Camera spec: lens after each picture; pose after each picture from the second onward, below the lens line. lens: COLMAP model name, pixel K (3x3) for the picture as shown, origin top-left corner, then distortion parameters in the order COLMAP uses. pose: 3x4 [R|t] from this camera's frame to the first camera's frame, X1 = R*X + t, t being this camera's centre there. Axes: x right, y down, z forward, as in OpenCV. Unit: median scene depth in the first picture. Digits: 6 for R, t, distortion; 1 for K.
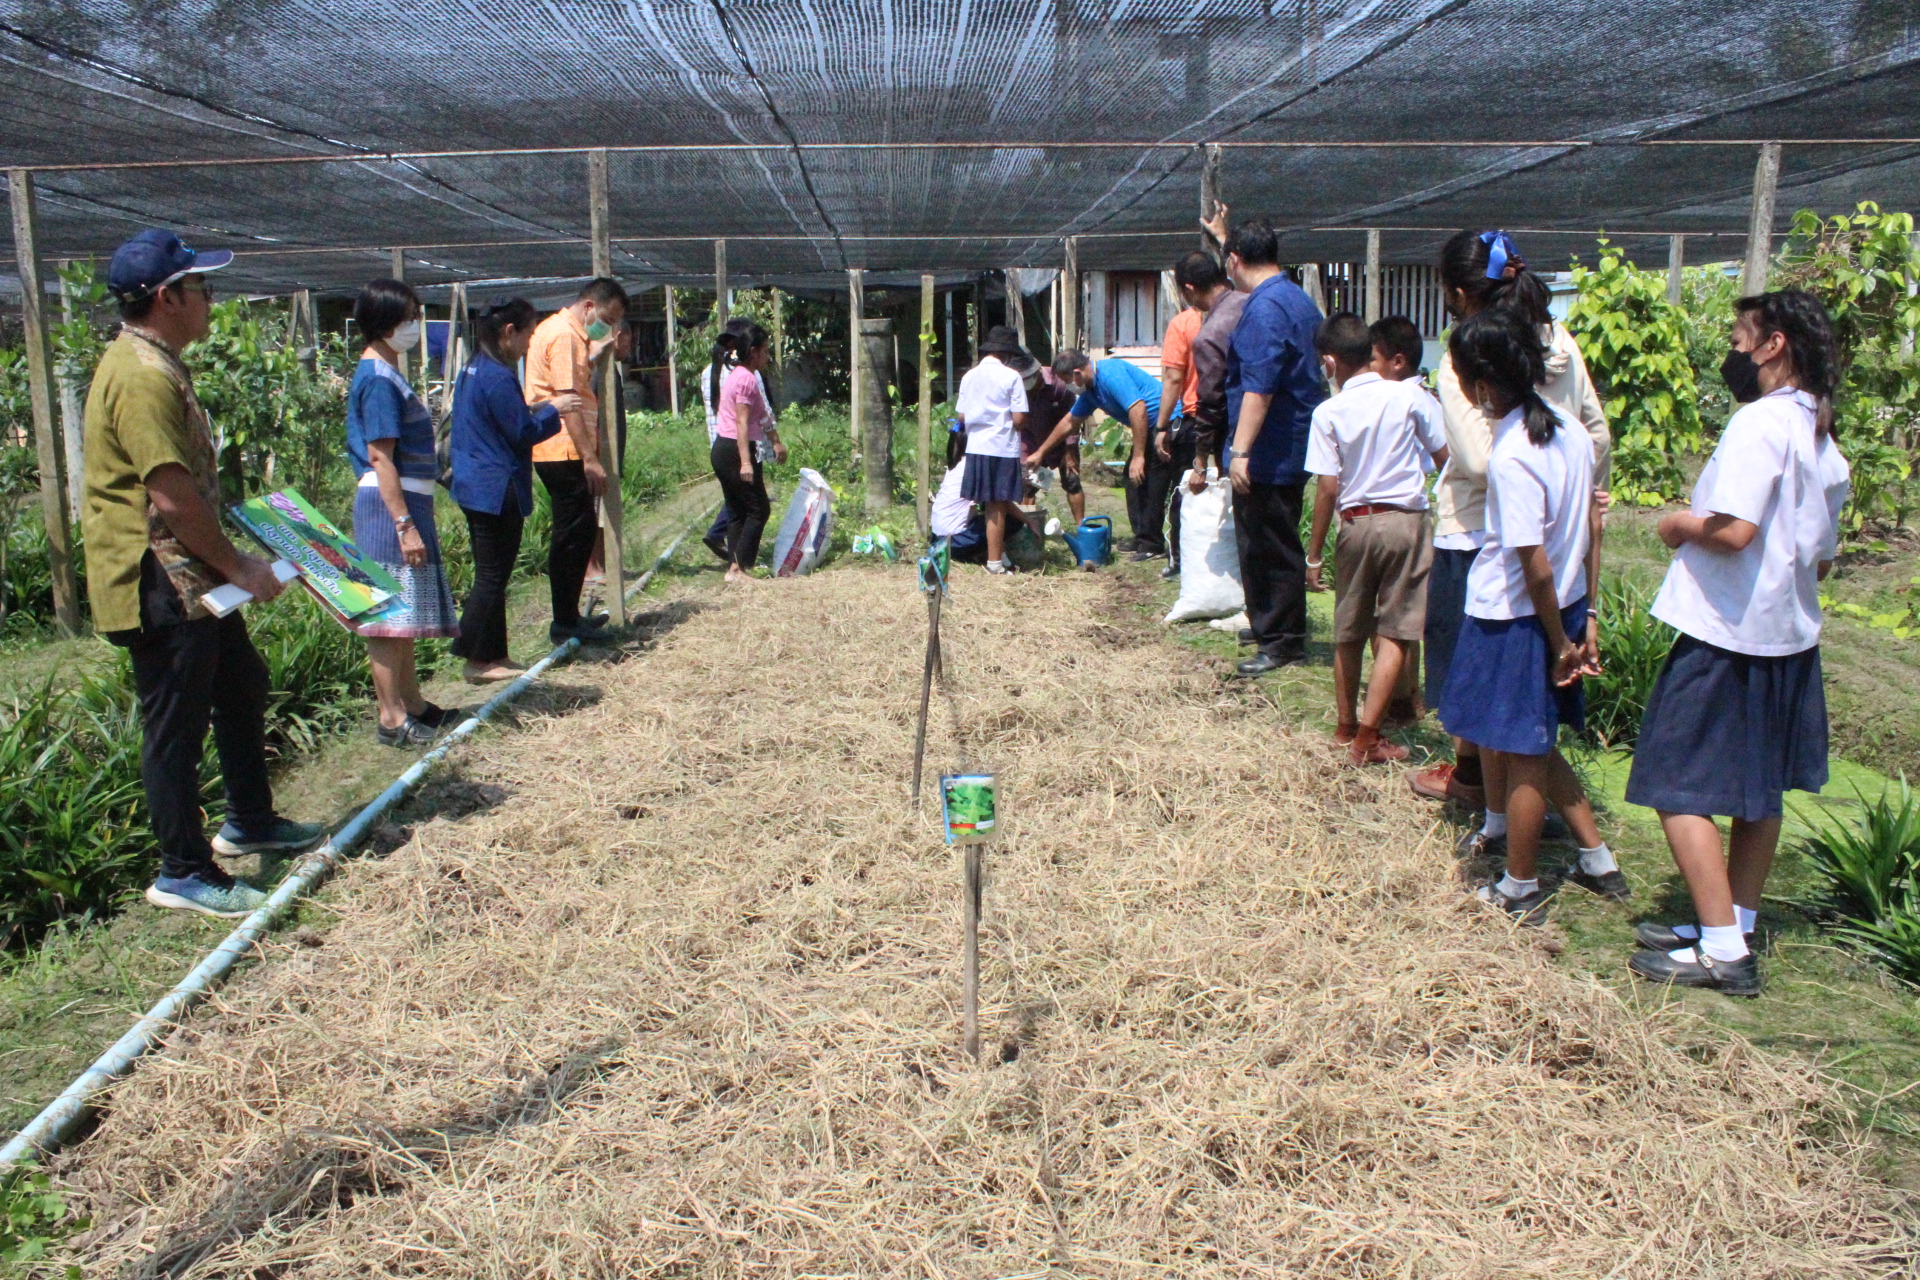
lens RADIAL K [[1599.0, 0, 960.0], [0, 1599.0, 640.0], [0, 0, 1]] dist [-0.203905, 0.169205]
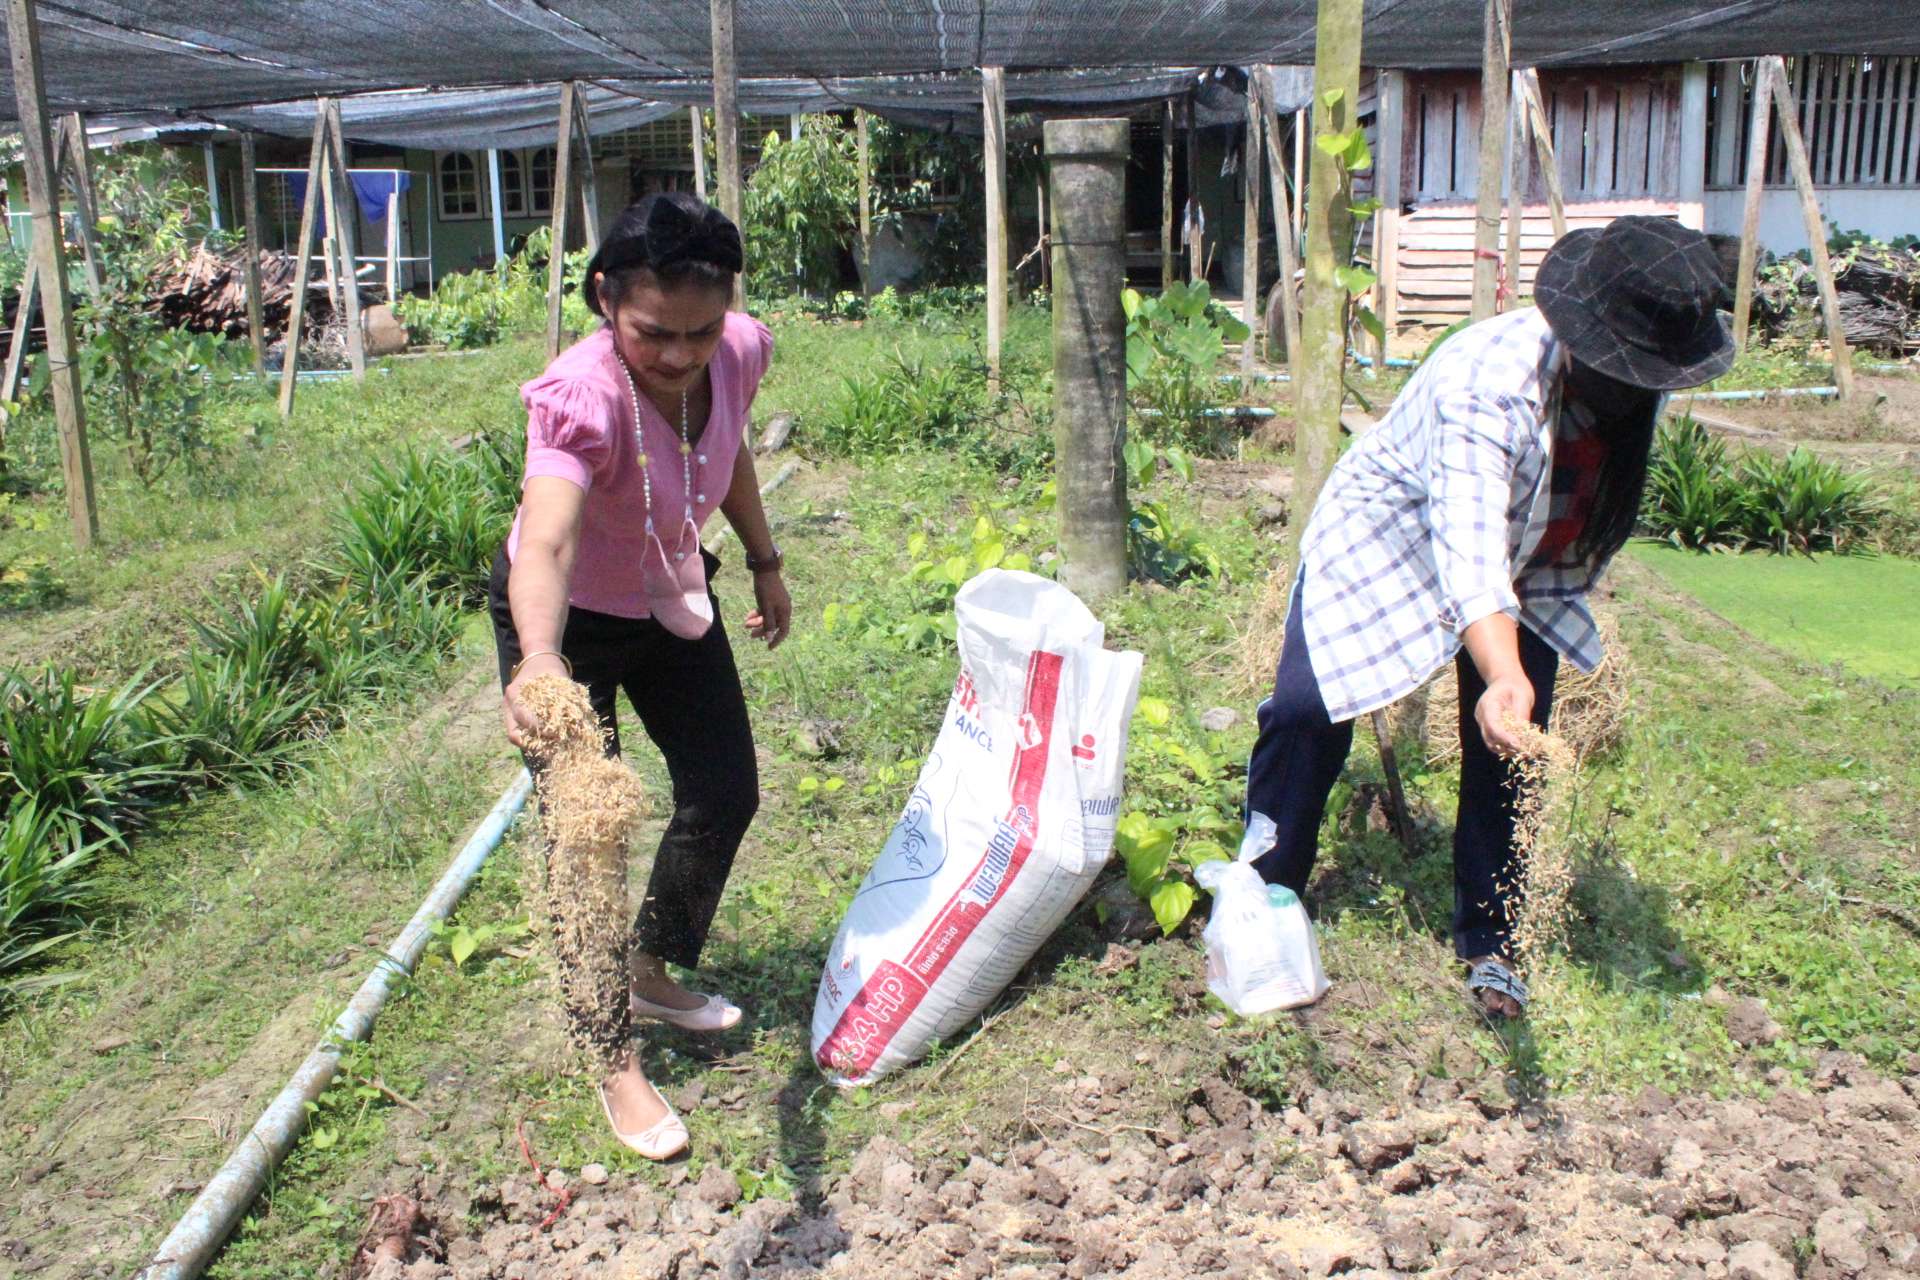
lens RADIAL K [[1728.3, 0, 960.0], [0, 1728.3, 640.0], [0, 0, 1]] dist [-0.138261, 0.099456]
pose [[0.997927, 0.007773, -0.063887, -0.035667], [-0.003652, 0.997920, 0.064368, -0.062580], [0.064254, -0.064001, 0.995879, 0.353173]]
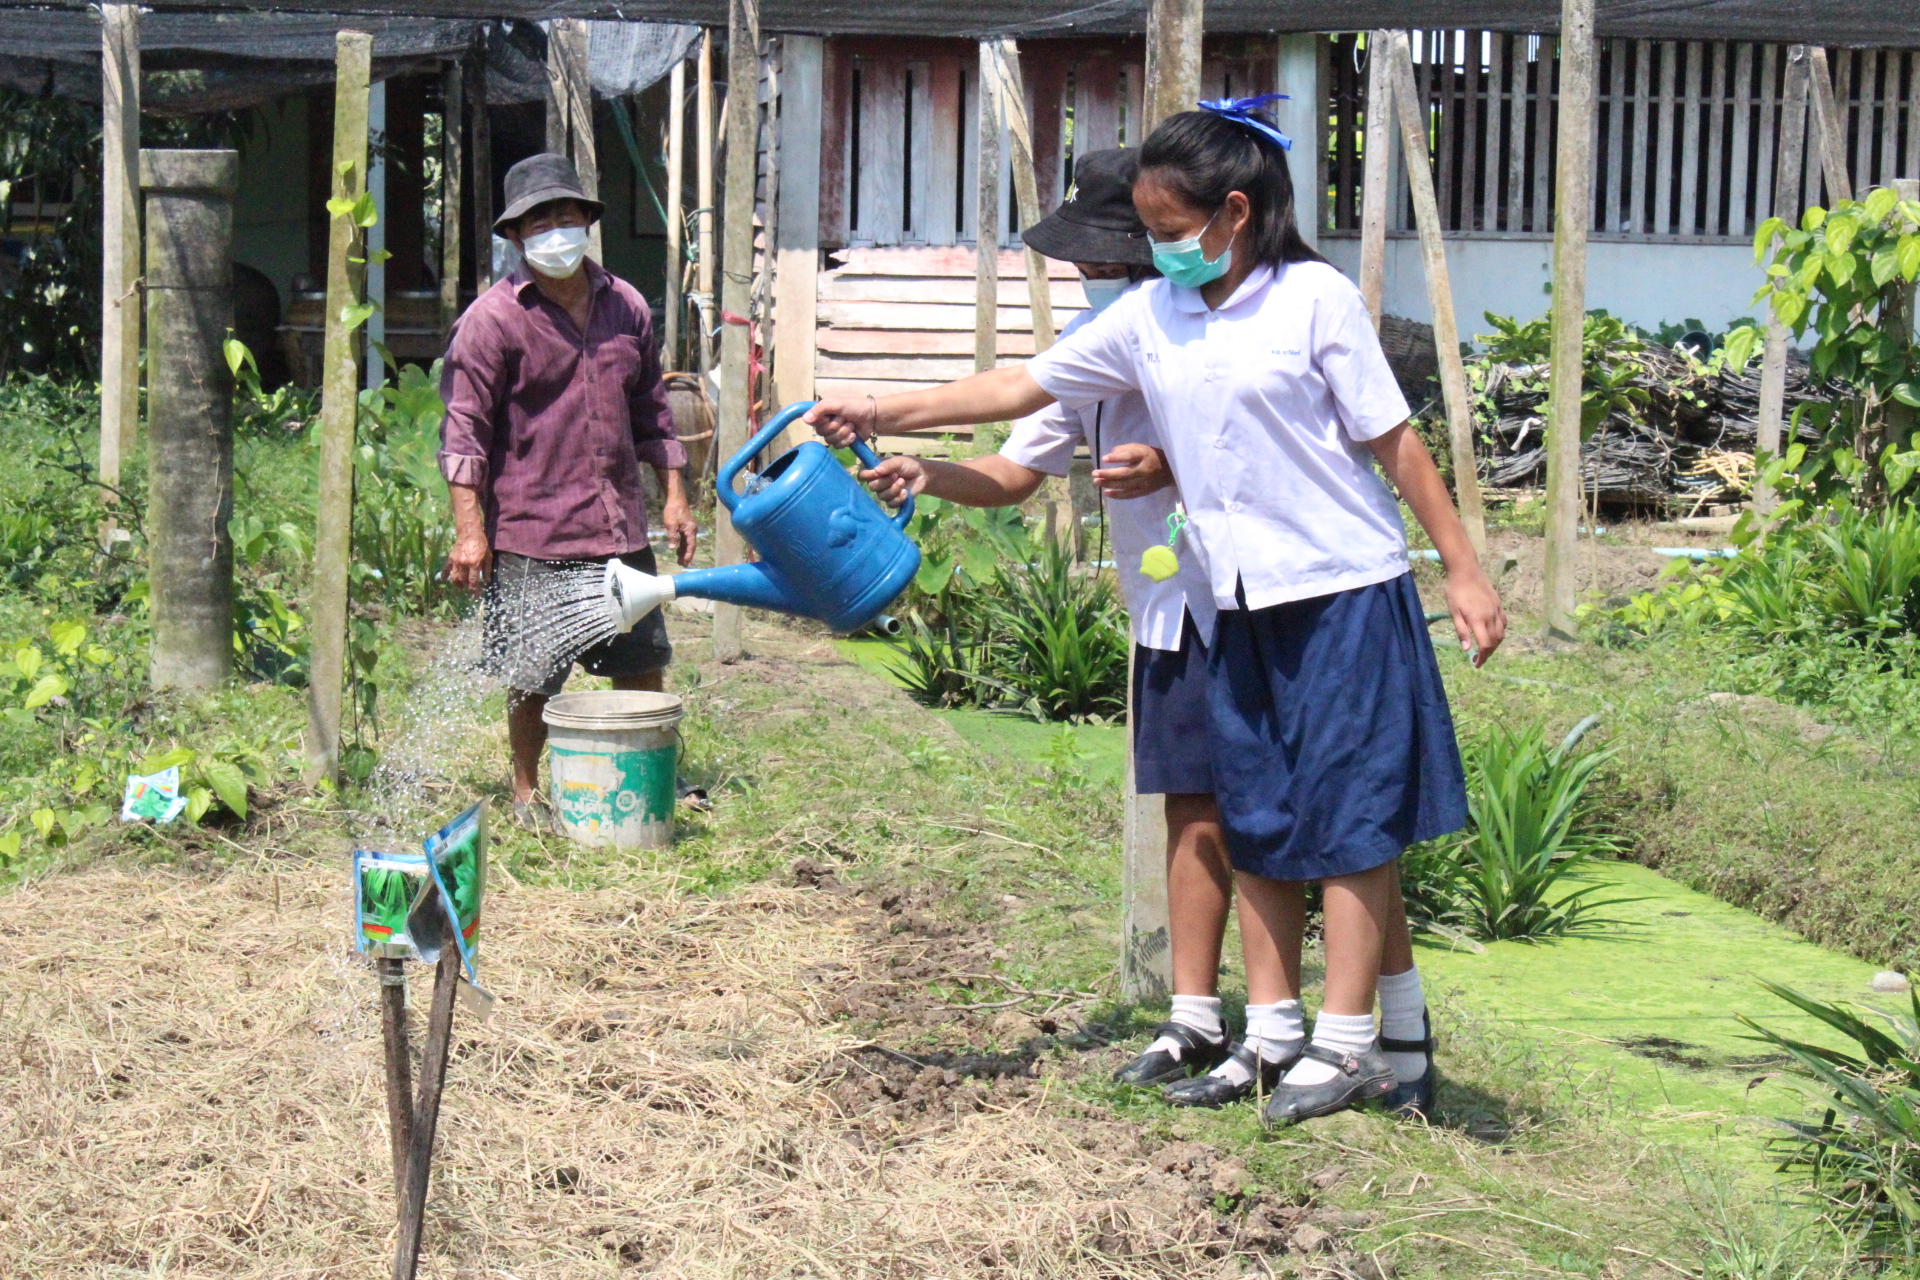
lens RADIAL K [[4413.8, 0, 992.6], [0, 4413.8, 631.2], [0, 0, 1]] dist [0.014766, 0.113059]
pose [[0.990162, 0.019676, 0.138532, -0.007111], [-0.006512, 0.995471, -0.094845, -0.003226], [-0.139771, 0.093010, 0.985806, 0.014985]]
